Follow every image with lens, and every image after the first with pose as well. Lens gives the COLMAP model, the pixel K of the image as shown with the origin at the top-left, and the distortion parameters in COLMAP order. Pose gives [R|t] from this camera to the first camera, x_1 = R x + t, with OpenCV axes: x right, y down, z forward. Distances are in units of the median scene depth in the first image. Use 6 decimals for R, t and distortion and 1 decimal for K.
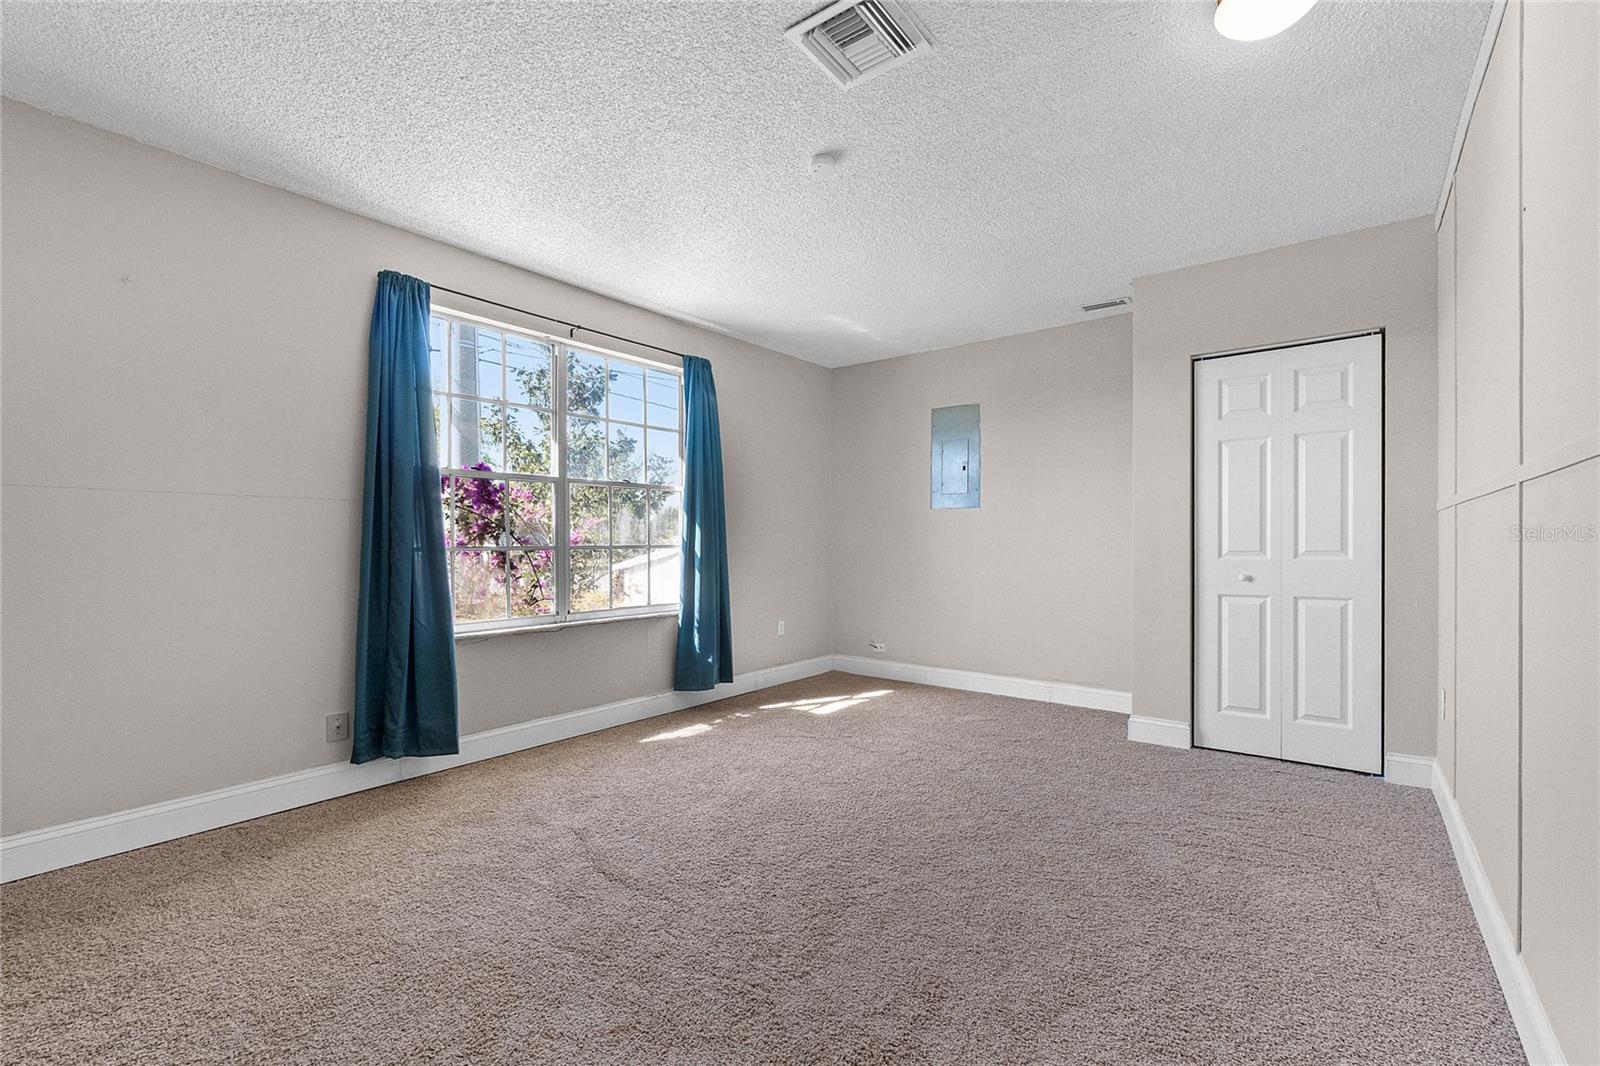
lens RADIAL K [[696.7, 0, 797.8], [0, 696.7, 565.0], [0, 0, 1]] dist [0.000105, 0.000074]
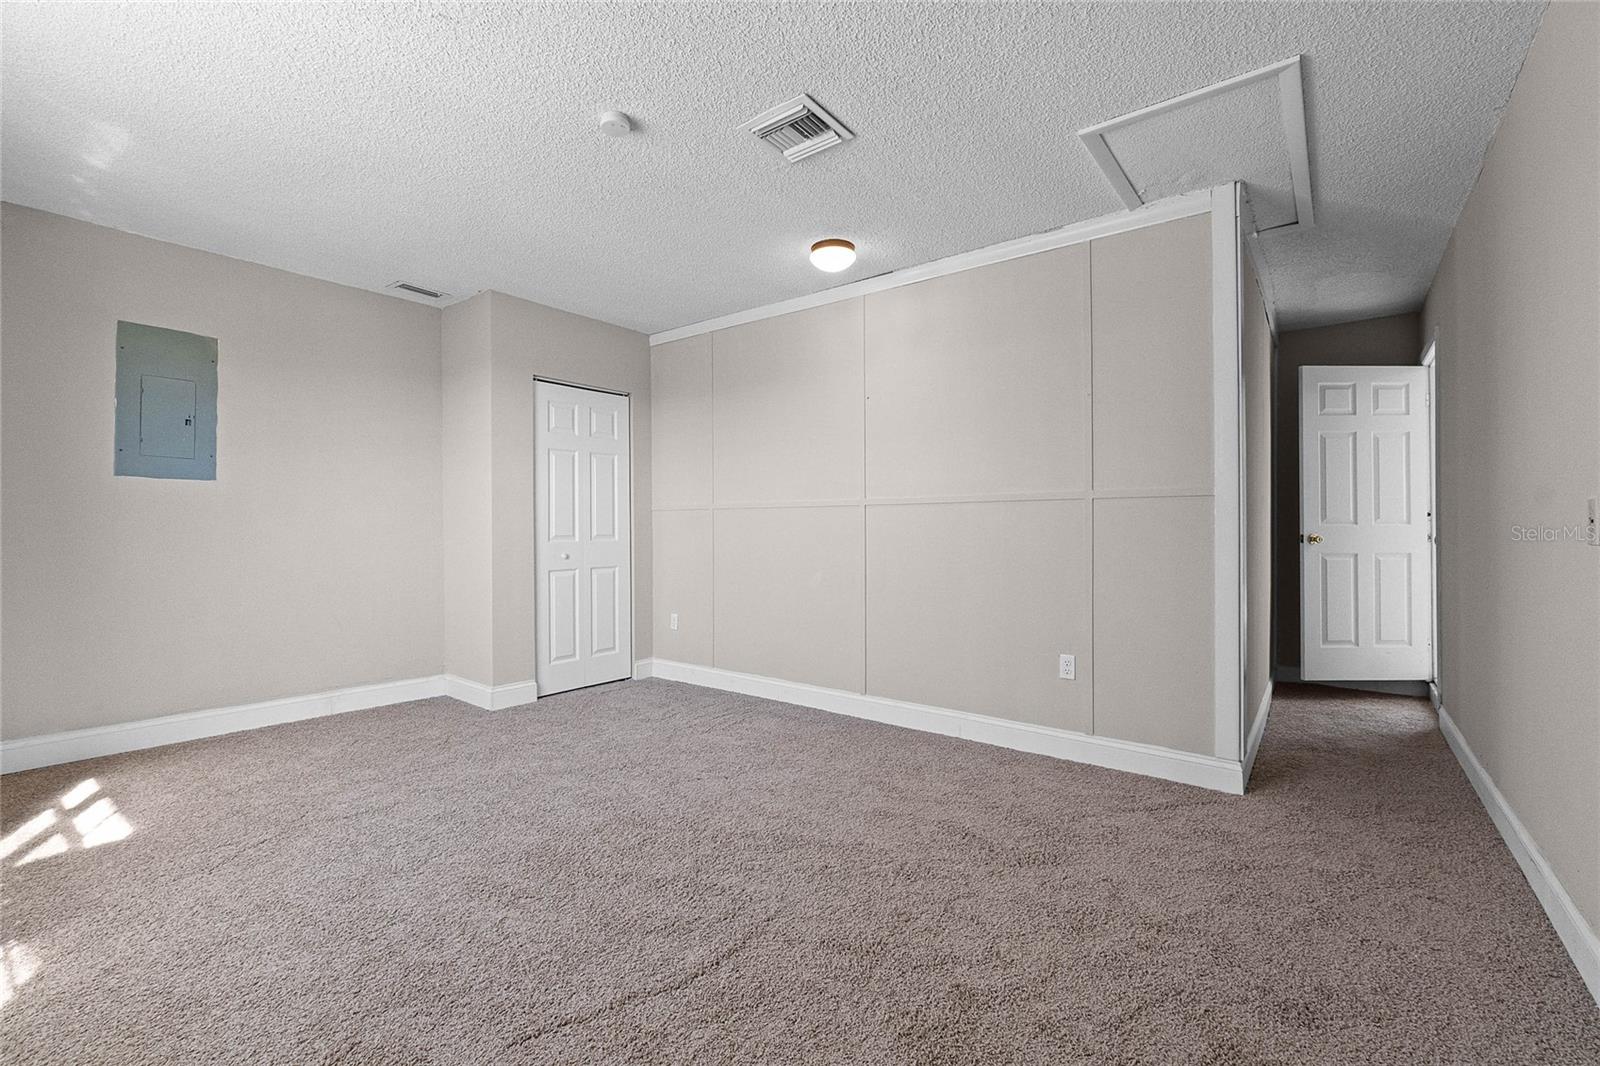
lens RADIAL K [[686.3, 0, 793.3], [0, 686.3, 529.2], [0, 0, 1]] dist [0.000561, 0.000251]
pose [[-0.002350, 0.005166, 0.999984, -0.621975], [0.031802, 0.999481, -0.005088, -0.011565], [-0.999491, 0.031790, -0.002513, 0.551778]]
